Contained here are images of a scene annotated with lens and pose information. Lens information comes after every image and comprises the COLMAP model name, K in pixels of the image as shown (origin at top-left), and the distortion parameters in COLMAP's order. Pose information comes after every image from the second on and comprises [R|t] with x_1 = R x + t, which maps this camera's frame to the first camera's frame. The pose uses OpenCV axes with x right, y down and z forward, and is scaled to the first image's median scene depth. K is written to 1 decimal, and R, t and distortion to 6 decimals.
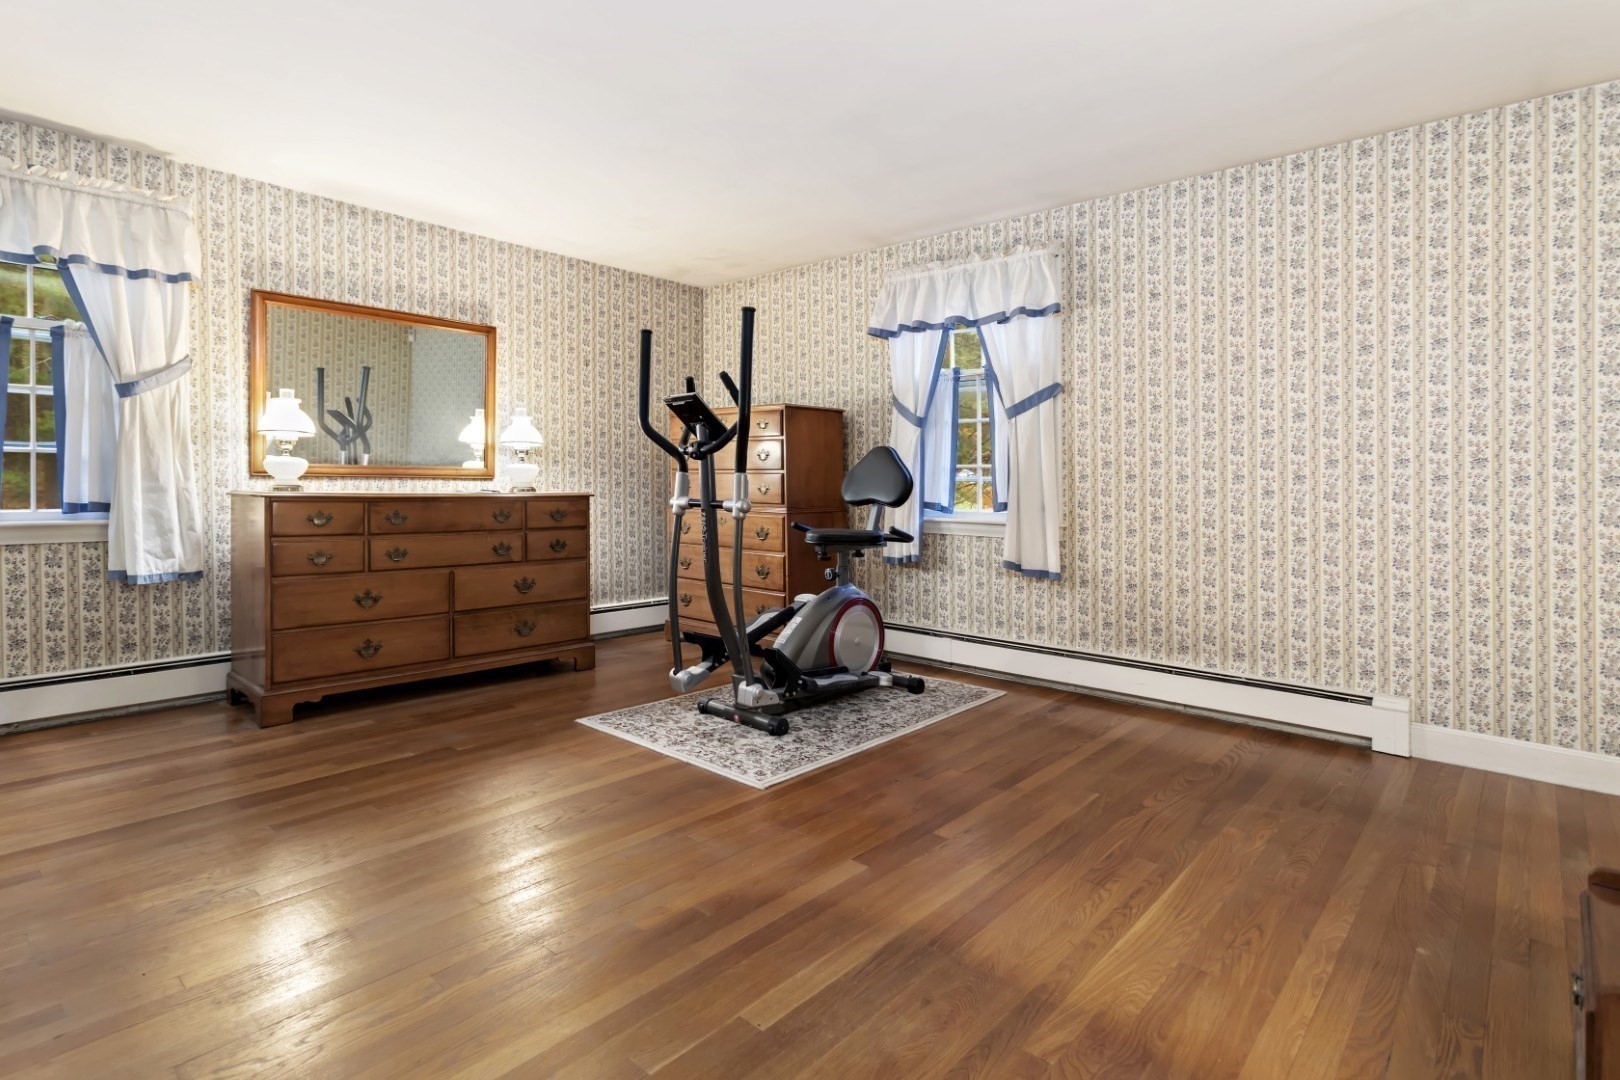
lens RADIAL K [[795.2, 0, 807.9], [0, 795.2, 472.9], [0, 0, 1]] dist [0.013642, 0.000129]
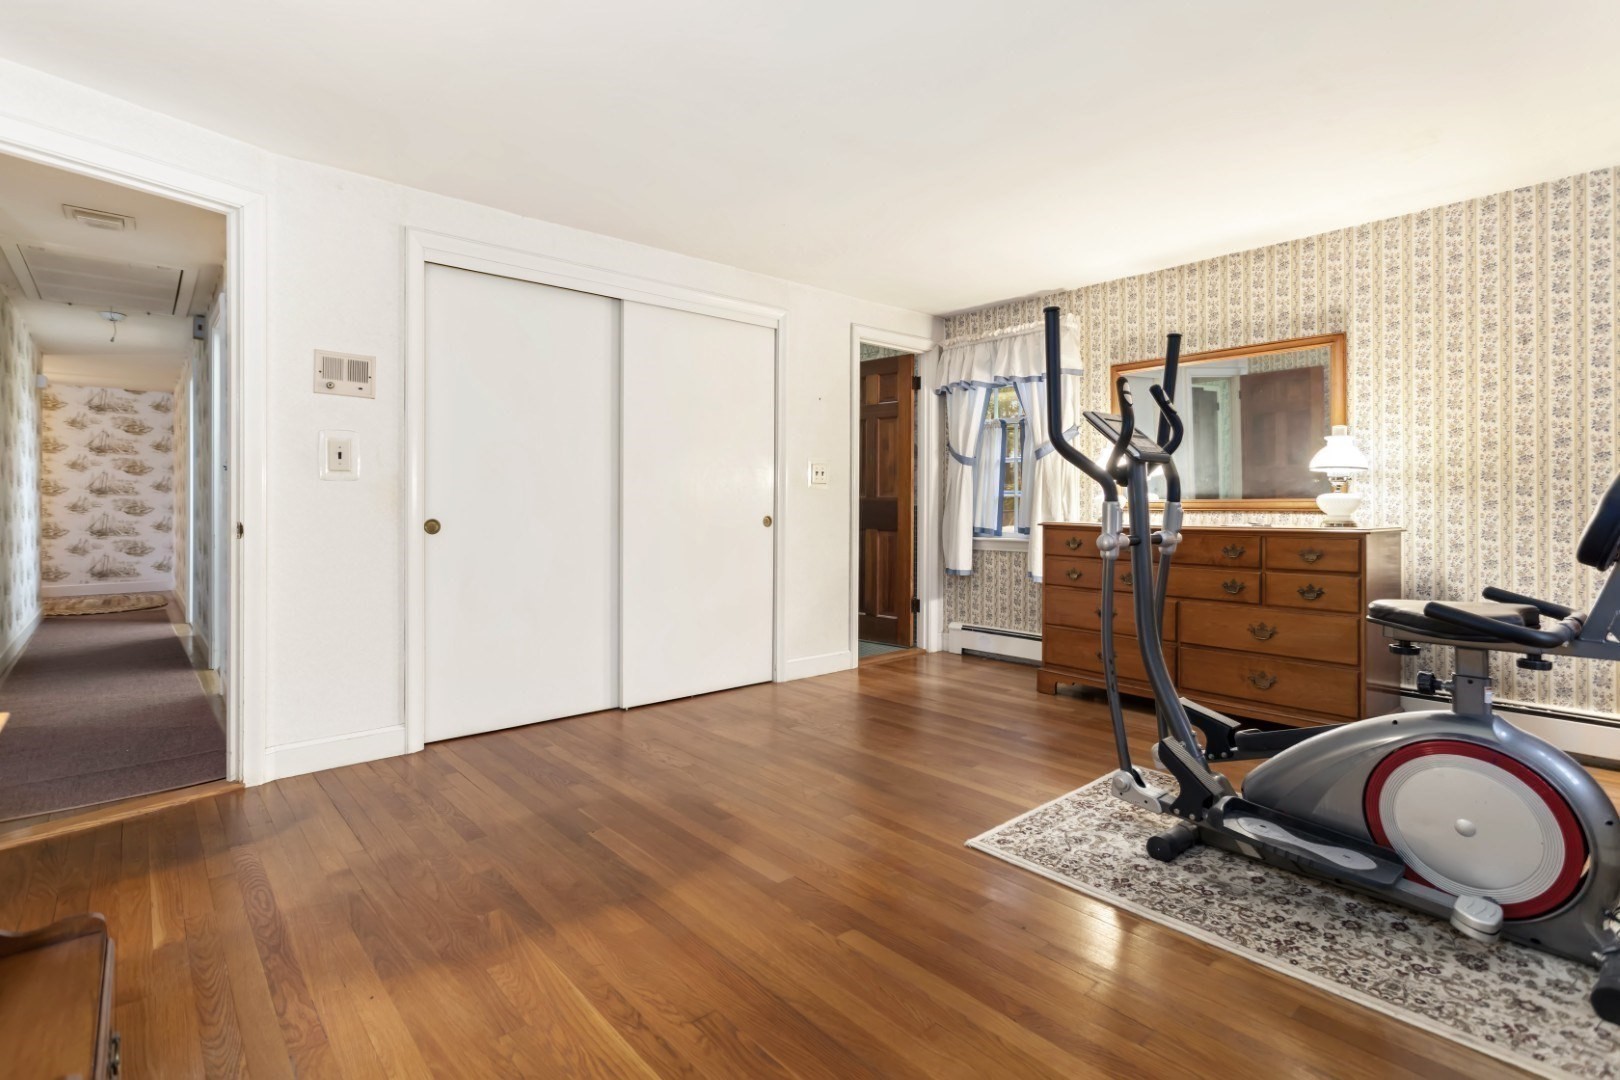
lens RADIAL K [[773.8, 0, 808.7], [0, 773.8, 515.3], [0, 0, 1]] dist [-0.003664, 0.000207]
pose [[-0.105843, -0.003980, -0.994375, 0.682777], [0.005166, 0.999976, -0.004552, 0.016962], [0.994369, -0.005619, -0.105820, 0.738294]]
